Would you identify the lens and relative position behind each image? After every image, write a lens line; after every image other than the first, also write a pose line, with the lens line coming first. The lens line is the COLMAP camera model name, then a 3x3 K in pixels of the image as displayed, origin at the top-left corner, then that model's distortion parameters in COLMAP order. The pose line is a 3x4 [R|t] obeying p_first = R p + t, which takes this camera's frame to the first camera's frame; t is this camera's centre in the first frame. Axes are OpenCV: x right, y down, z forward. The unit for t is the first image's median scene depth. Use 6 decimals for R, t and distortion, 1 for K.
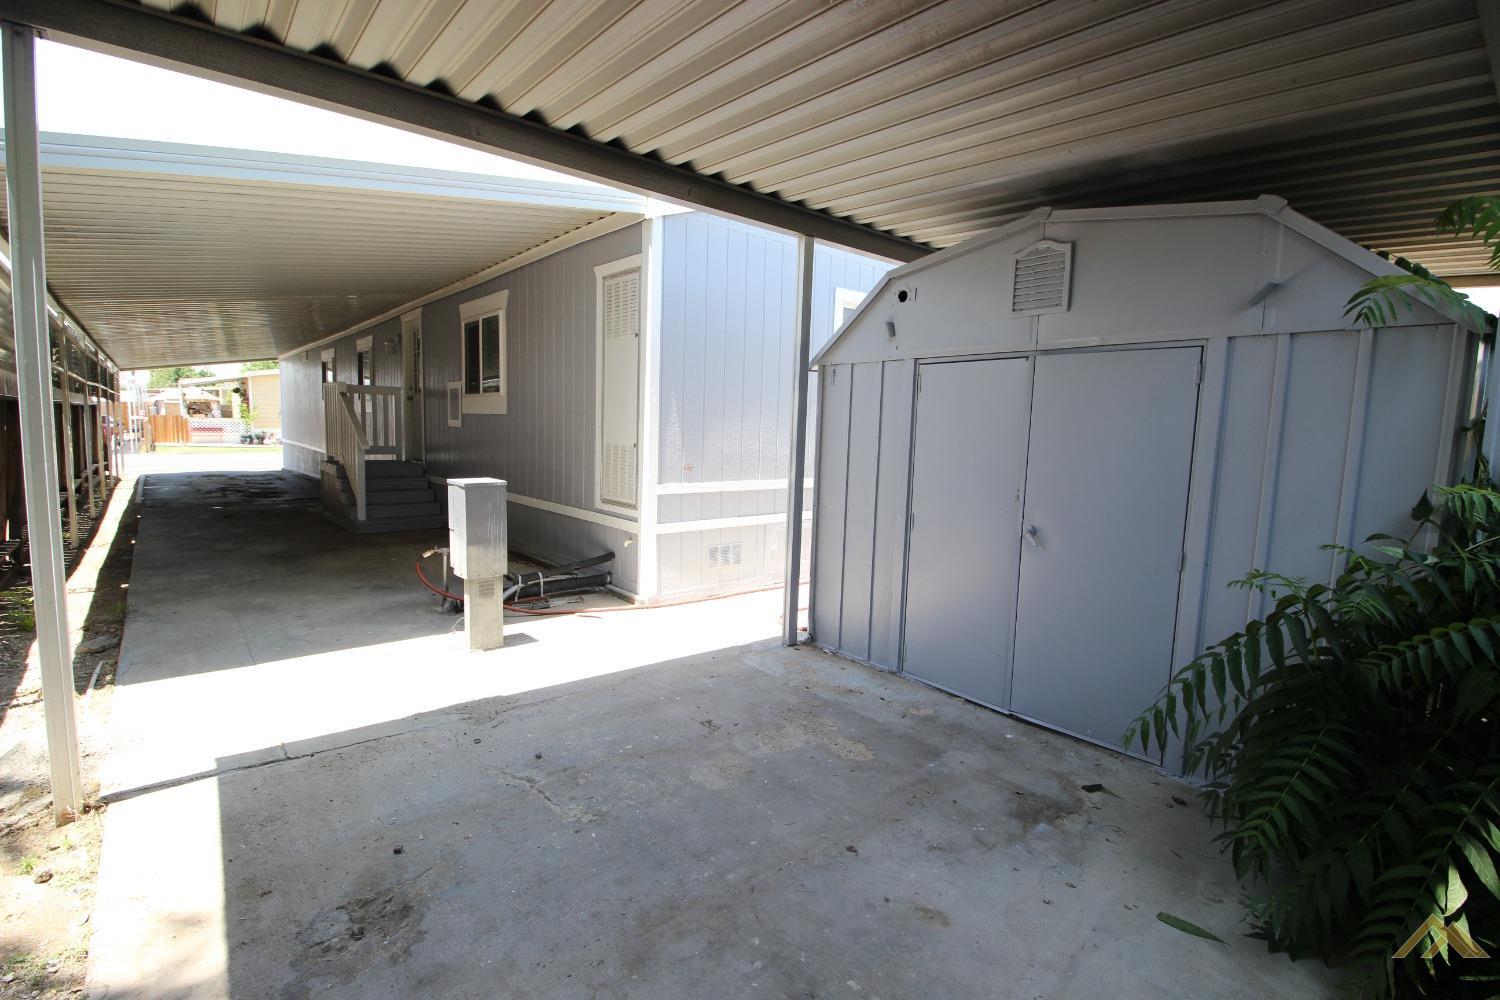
lens RADIAL K [[691.5, 0, 753.0], [0, 691.5, 498.4], [0, 0, 1]] dist [-0.003256, -0.010656]
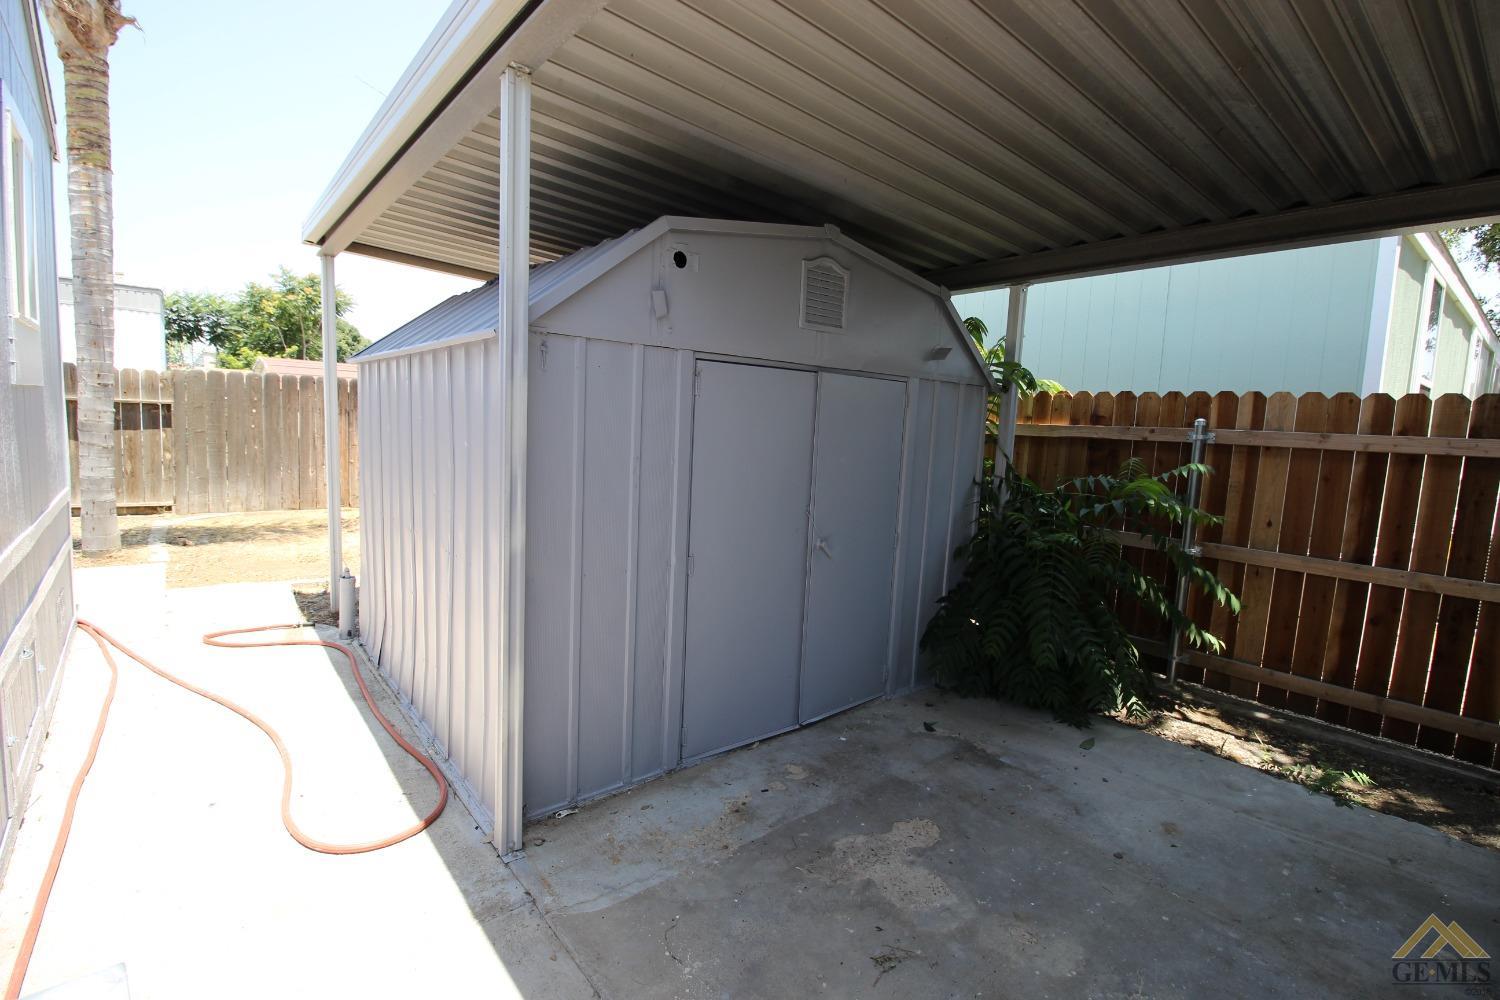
lens RADIAL K [[691.5, 0, 753.7], [0, 691.5, 501.0], [0, 0, 1]] dist [-0.003256, -0.010656]
pose [[-0.004023, -0.144297, 0.989526, -0.632399], [0.055722, 0.987964, 0.144296, -0.177221], [-0.998438, 0.055718, 0.004066, 1.137948]]
